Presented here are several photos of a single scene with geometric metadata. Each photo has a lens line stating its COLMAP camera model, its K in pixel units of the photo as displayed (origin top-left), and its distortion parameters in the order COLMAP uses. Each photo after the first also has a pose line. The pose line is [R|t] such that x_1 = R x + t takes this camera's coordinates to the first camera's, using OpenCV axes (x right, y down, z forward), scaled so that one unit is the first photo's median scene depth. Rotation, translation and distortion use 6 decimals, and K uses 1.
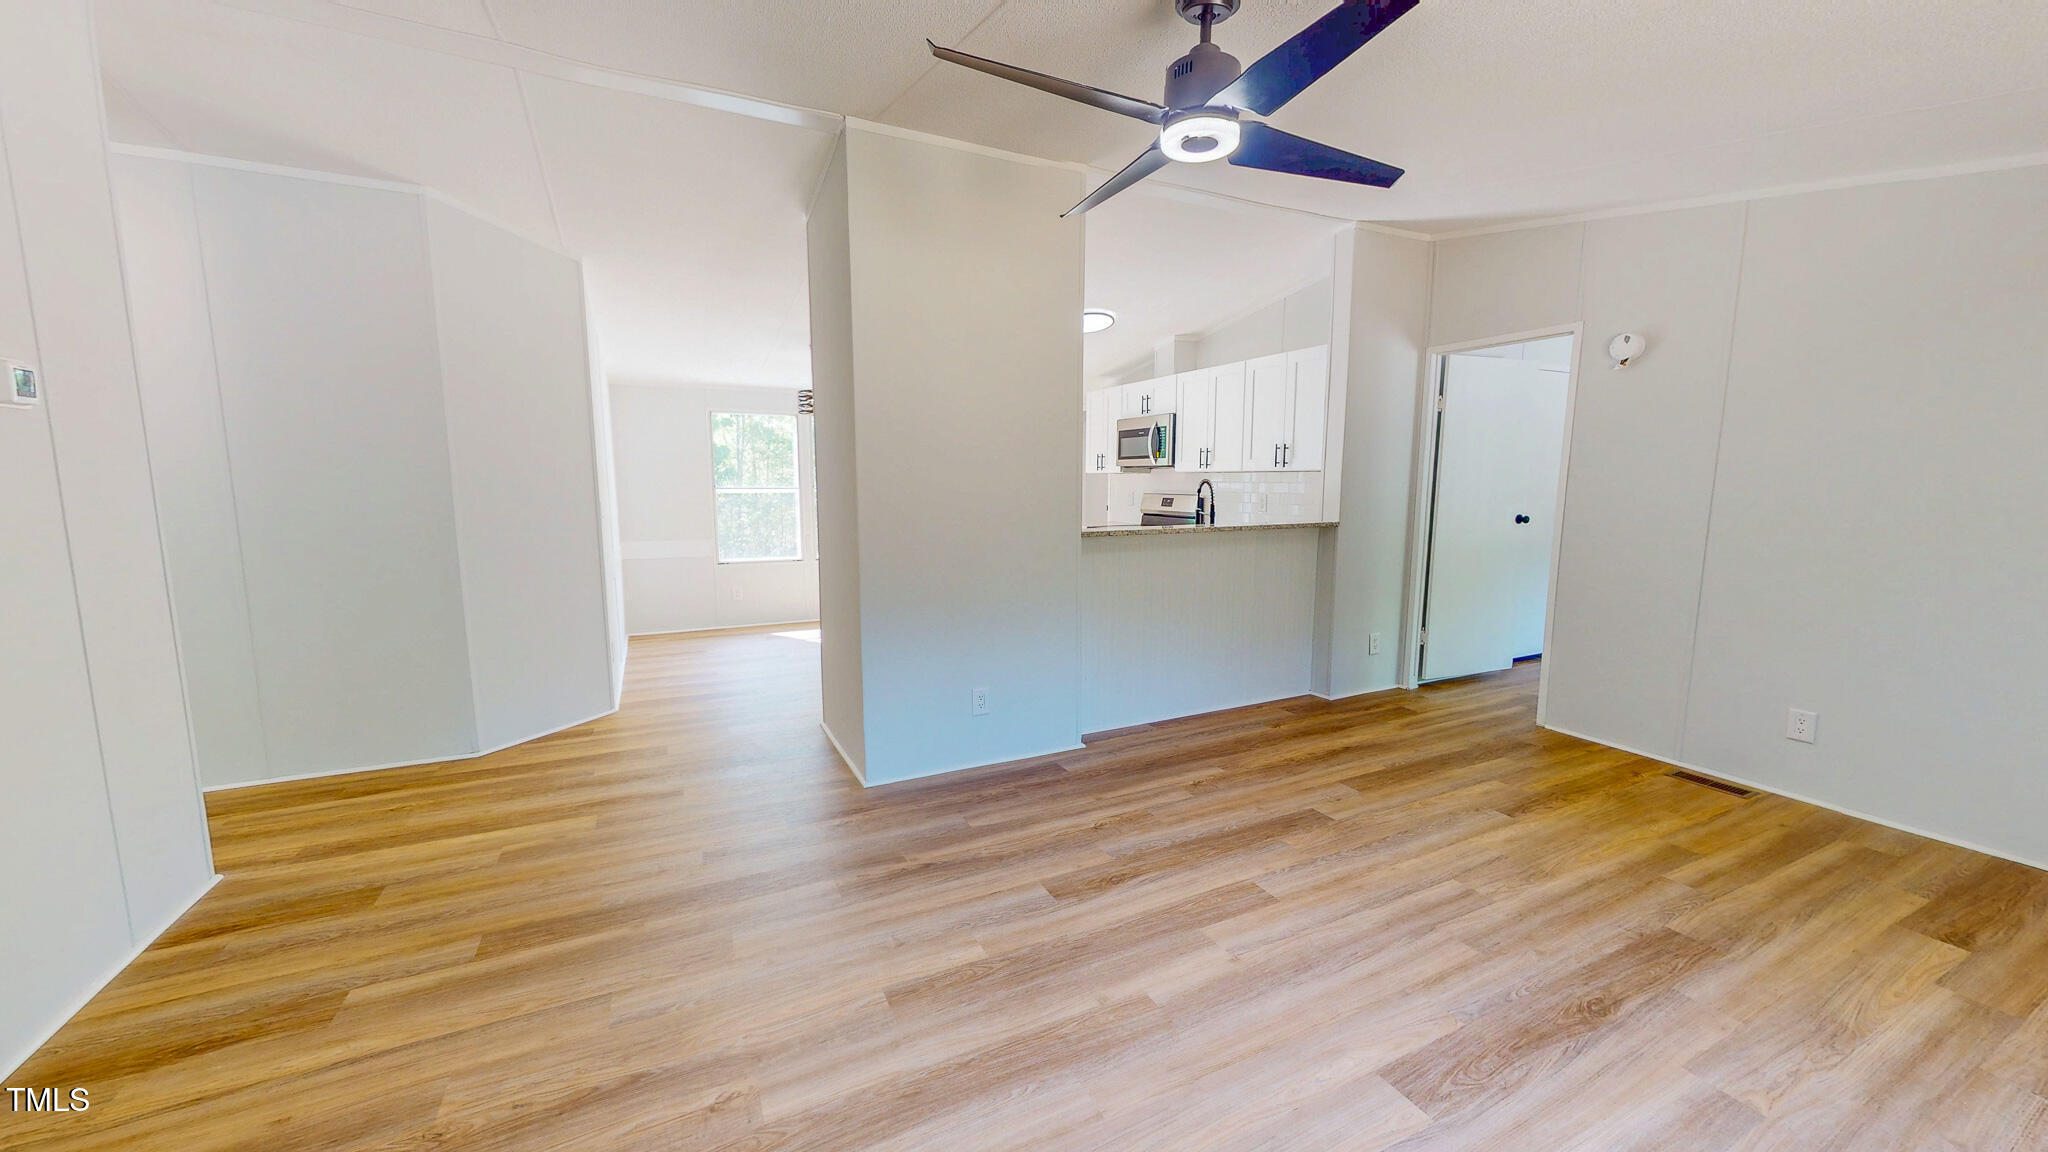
lens RADIAL K [[754.5, 0, 1024.0], [0, 754.5, 576.0], [0, 0, 1]] dist [0.000737, 0.000278]
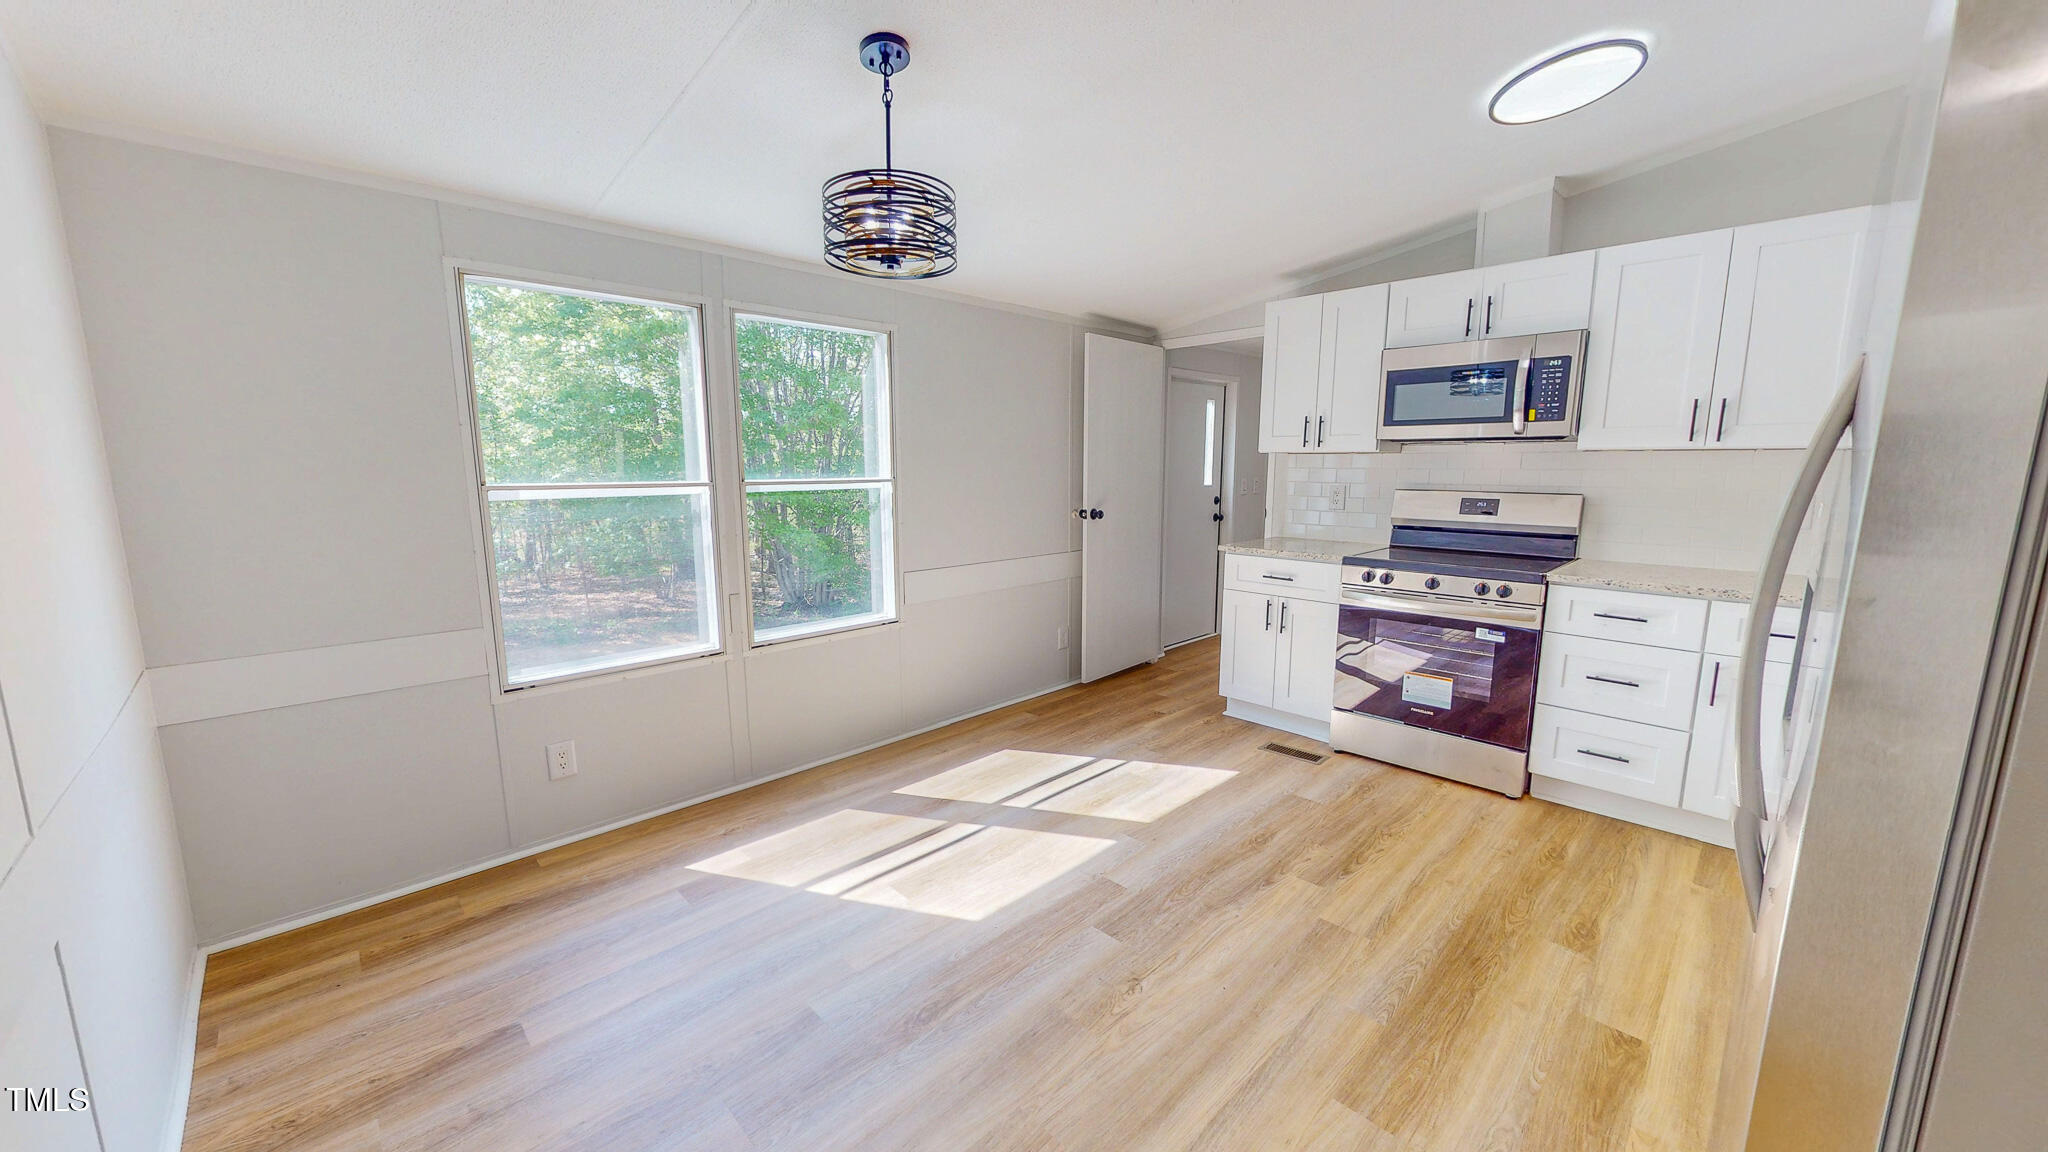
lens RADIAL K [[754.5, 0, 1024.0], [0, 754.5, 576.0], [0, 0, 1]] dist [0.000737, 0.000278]
pose [[0.948561, -0.046664, 0.313138, -0.289331], [0.039861, 0.998810, 0.028094, -0.076826], [-0.314076, -0.014166, 0.949292, 0.593138]]
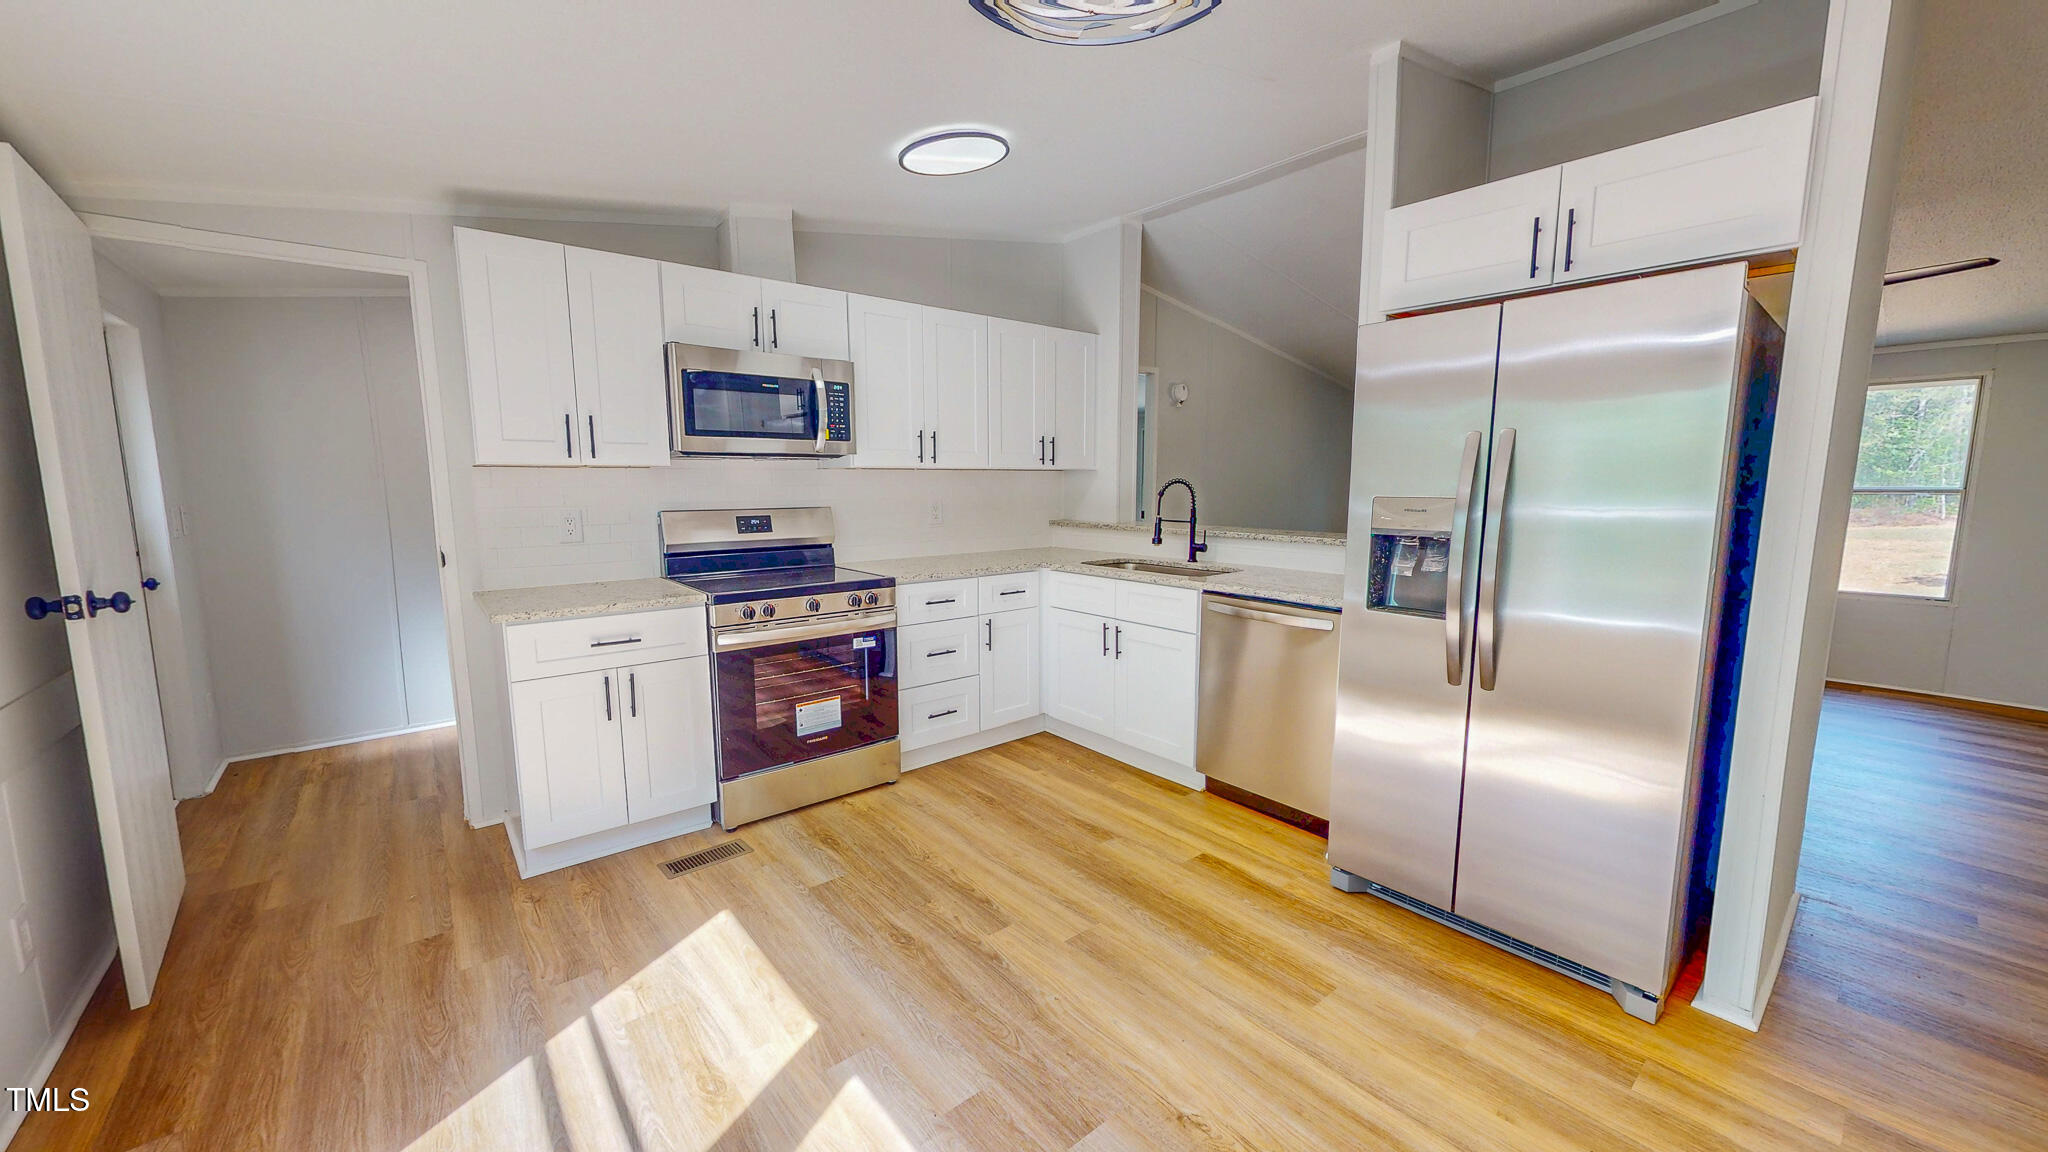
lens RADIAL K [[754.5, 0, 1024.0], [0, 754.5, 576.0], [0, 0, 1]] dist [0.000737, 0.000278]
pose [[-0.232269, -0.127210, 0.964297, -0.362328], [0.124017, 0.979445, 0.159080, -0.122891], [-0.964713, 0.156539, -0.211718, 0.939267]]
